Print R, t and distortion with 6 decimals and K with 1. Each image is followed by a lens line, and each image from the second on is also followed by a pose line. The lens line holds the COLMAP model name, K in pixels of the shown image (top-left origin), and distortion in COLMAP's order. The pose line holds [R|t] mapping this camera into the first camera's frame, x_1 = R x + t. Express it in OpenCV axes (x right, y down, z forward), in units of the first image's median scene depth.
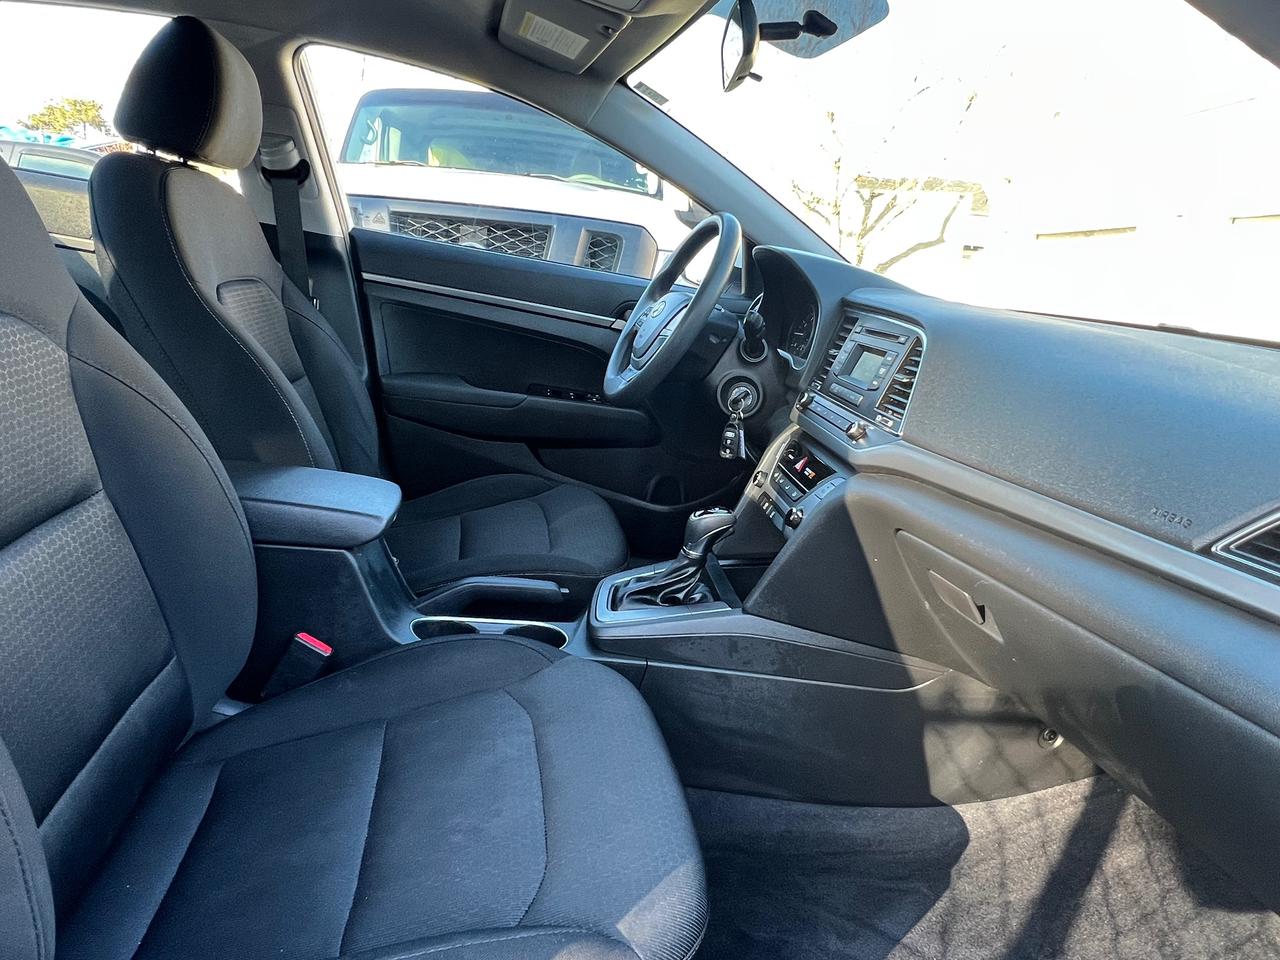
lens RADIAL K [[774.7, 0, 637.0], [0, 774.7, 480.4], [0, 0, 1]] dist [-0.001455, -0.000325]
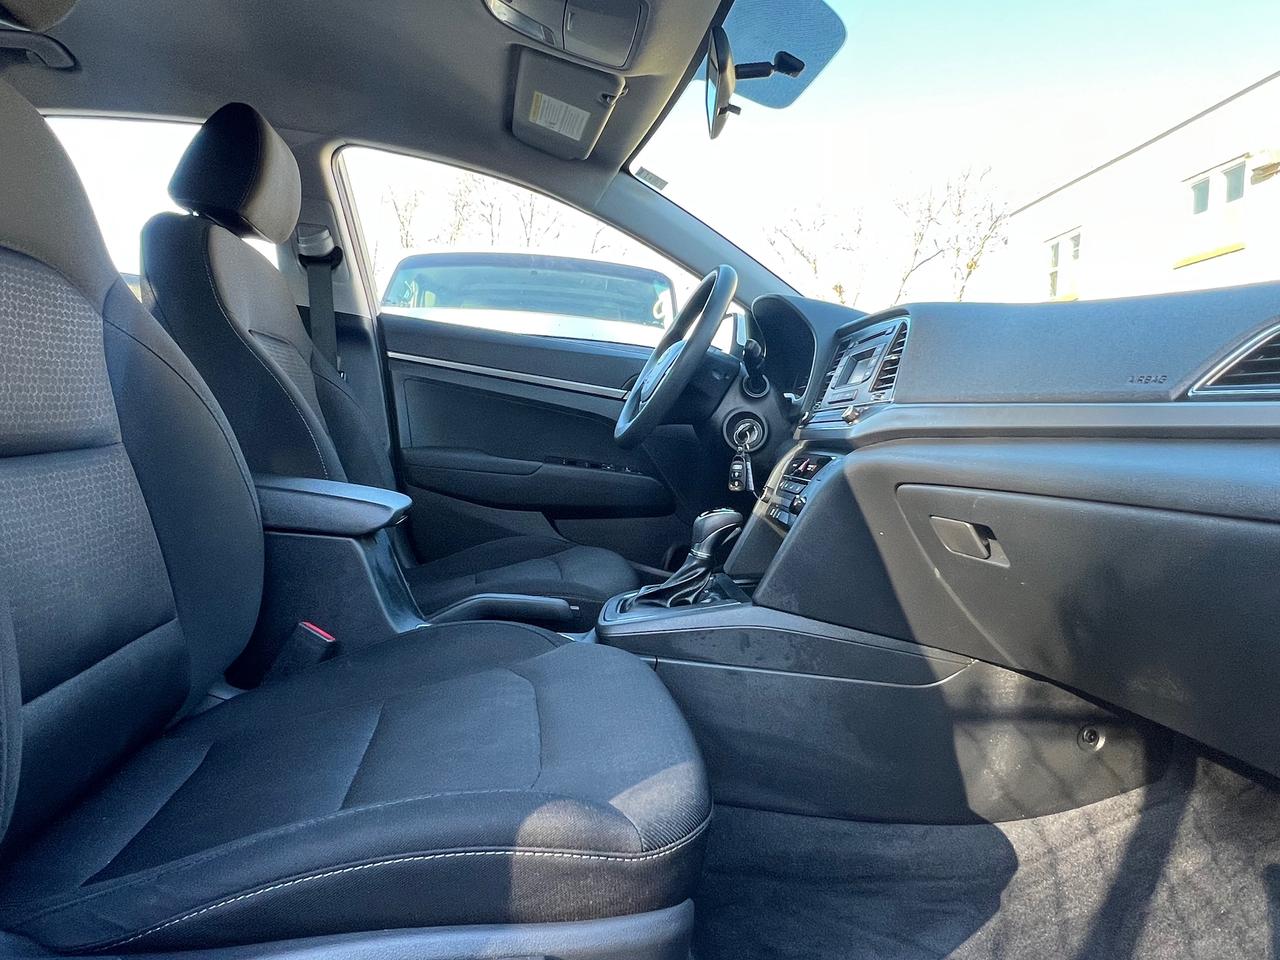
lens RADIAL K [[774.0, 0, 642.9], [0, 774.0, 484.1], [0, 0, 1]] dist [-0.001901, -0.000239]
pose [[0.999075, -0.034372, -0.025850, 0.026611], [0.028673, 0.980316, -0.195341, 0.196400], [0.032055, 0.194419, 0.980395, 0.004318]]
